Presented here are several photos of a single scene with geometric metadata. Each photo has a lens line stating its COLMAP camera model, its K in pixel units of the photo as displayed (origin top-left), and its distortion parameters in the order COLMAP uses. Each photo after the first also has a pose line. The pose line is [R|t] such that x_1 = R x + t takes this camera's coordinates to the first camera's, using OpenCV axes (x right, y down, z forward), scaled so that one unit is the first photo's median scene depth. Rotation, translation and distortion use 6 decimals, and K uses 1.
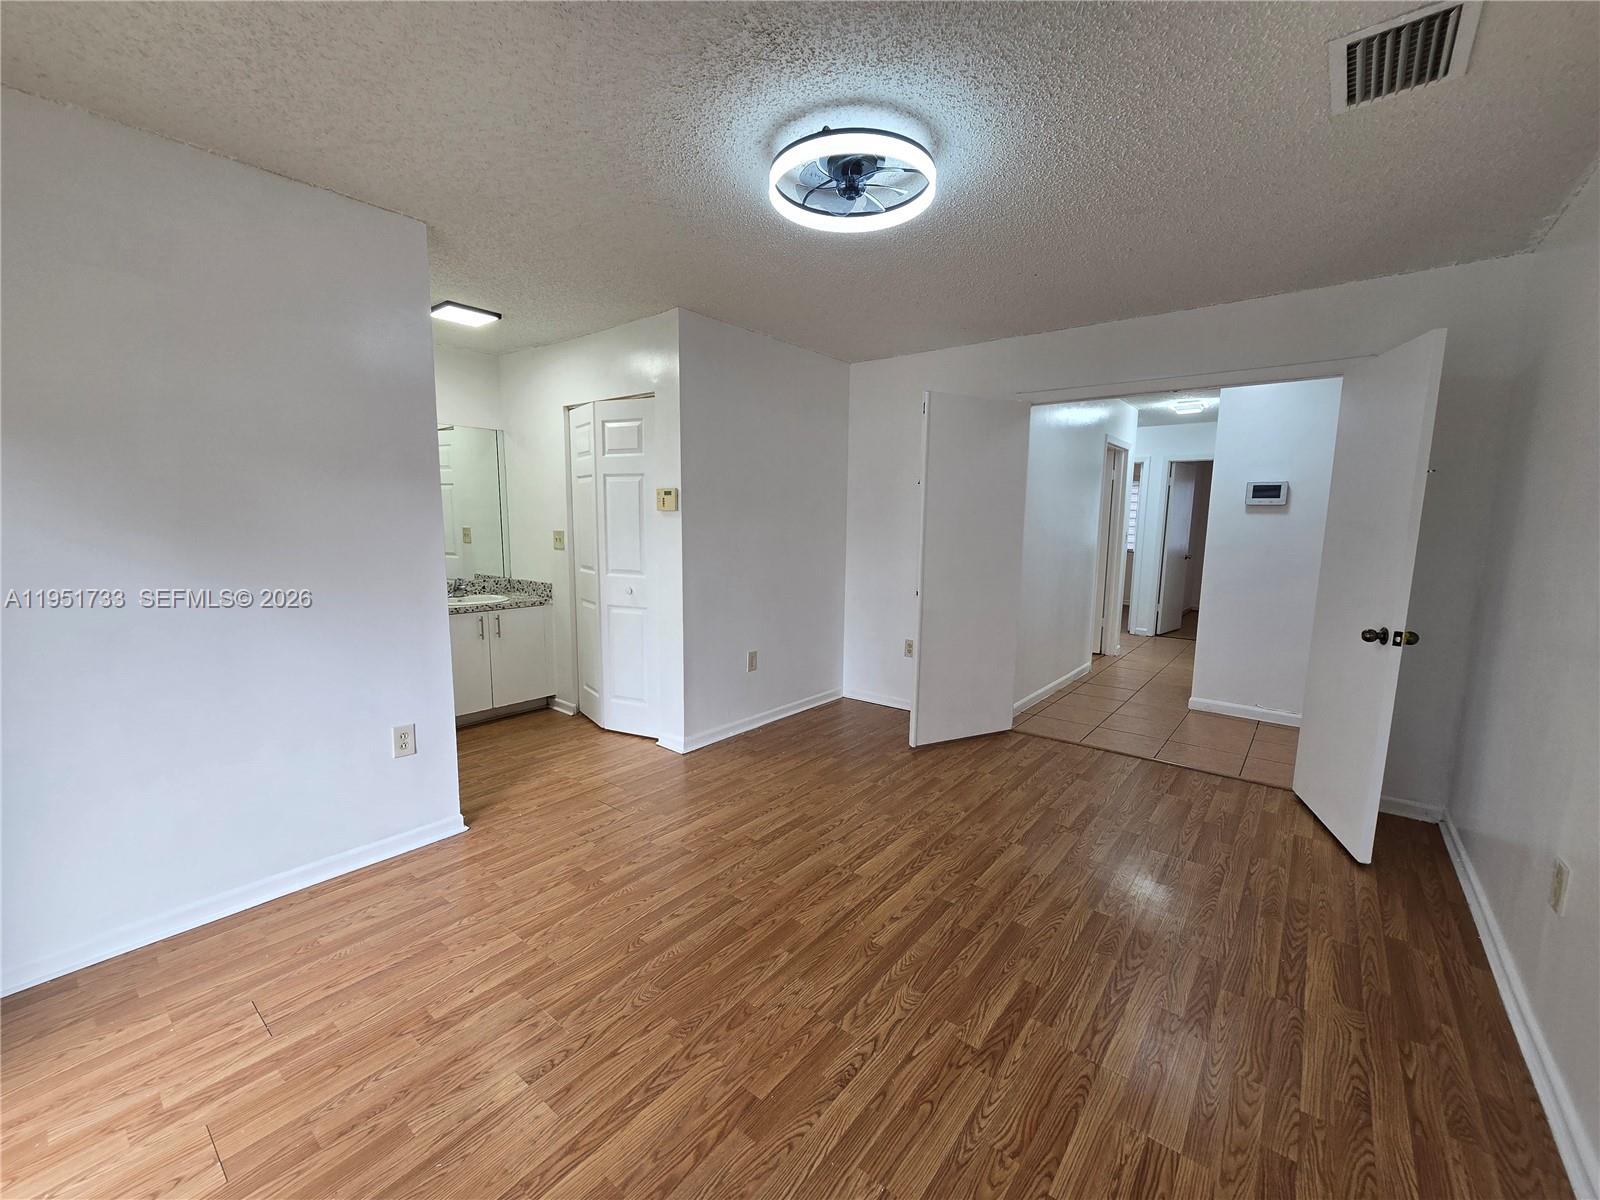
lens RADIAL K [[657.1, 0, 797.8], [0, 657.1, 607.4], [0, 0, 1]] dist [0.008833, -0.000042]
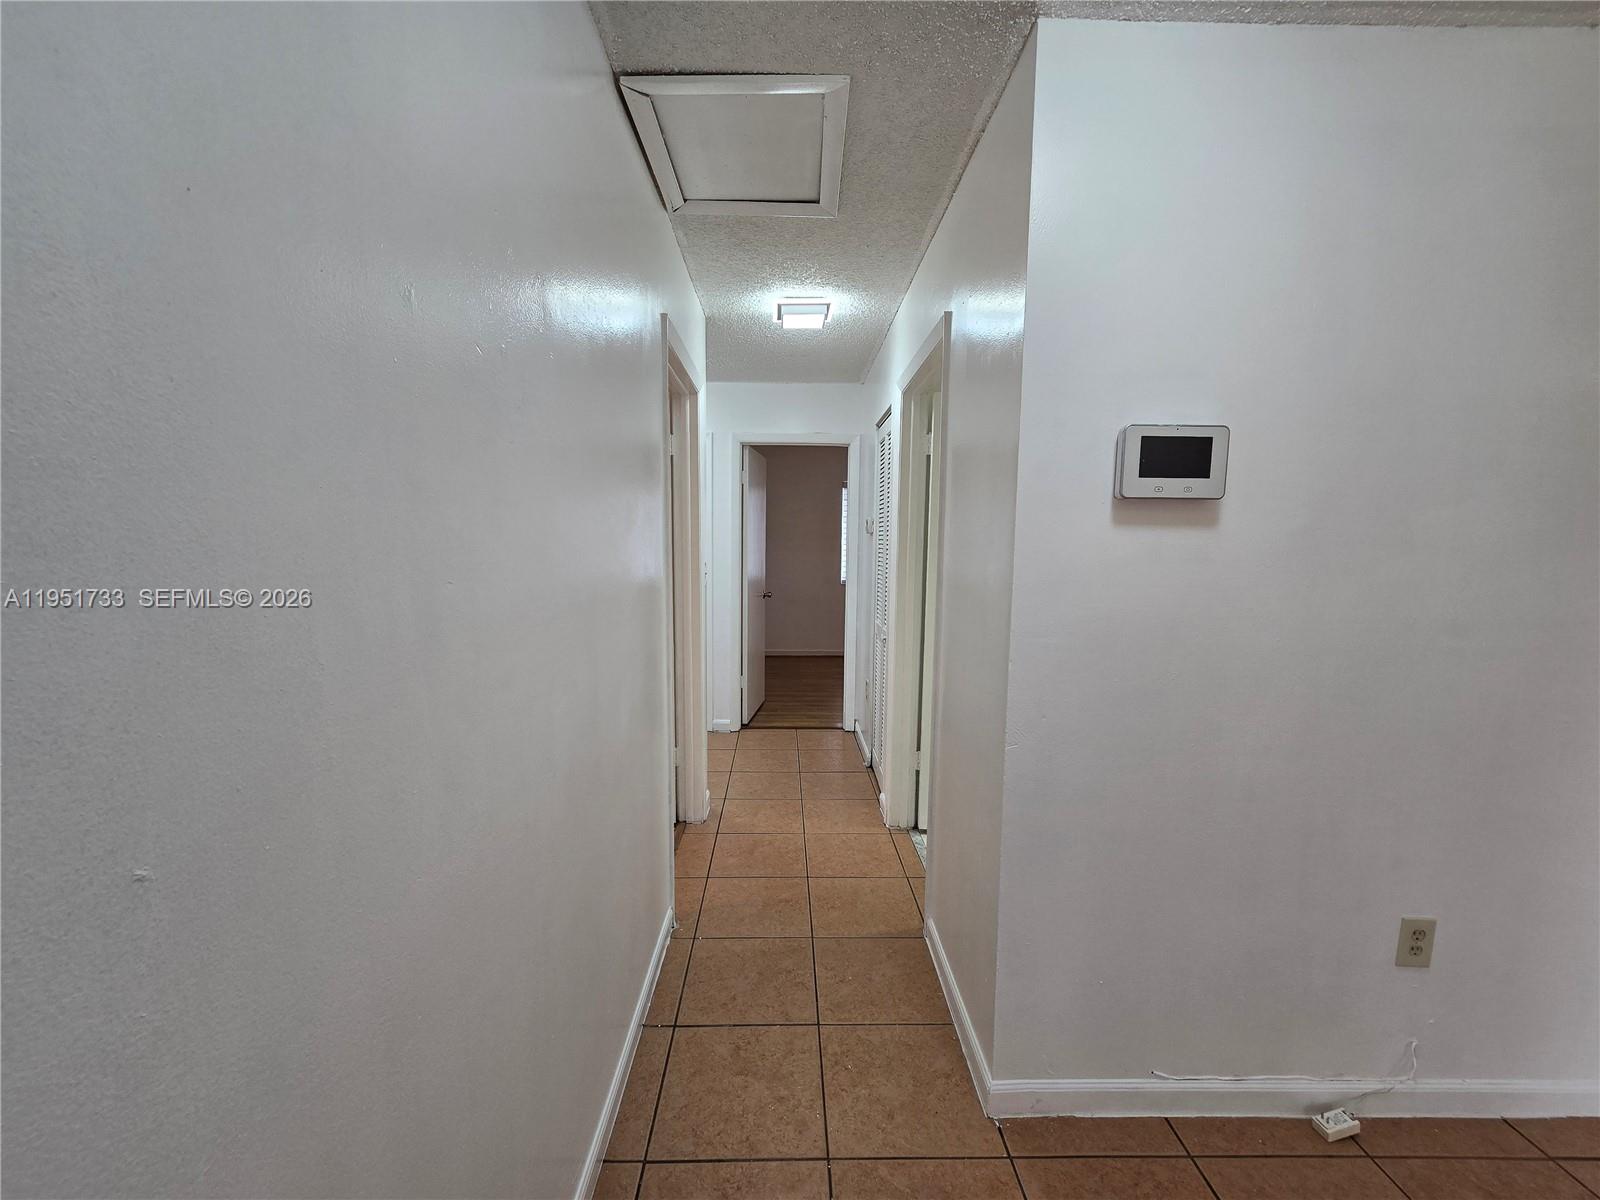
lens RADIAL K [[657.1, 0, 797.8], [0, 657.1, 607.4], [0, 0, 1]] dist [0.008833, -0.000042]
pose [[0.767243, -0.070919, 0.637423, 0.344762], [0.087352, 0.996161, 0.005689, -0.115746], [-0.635380, 0.051315, 0.770493, 0.839918]]
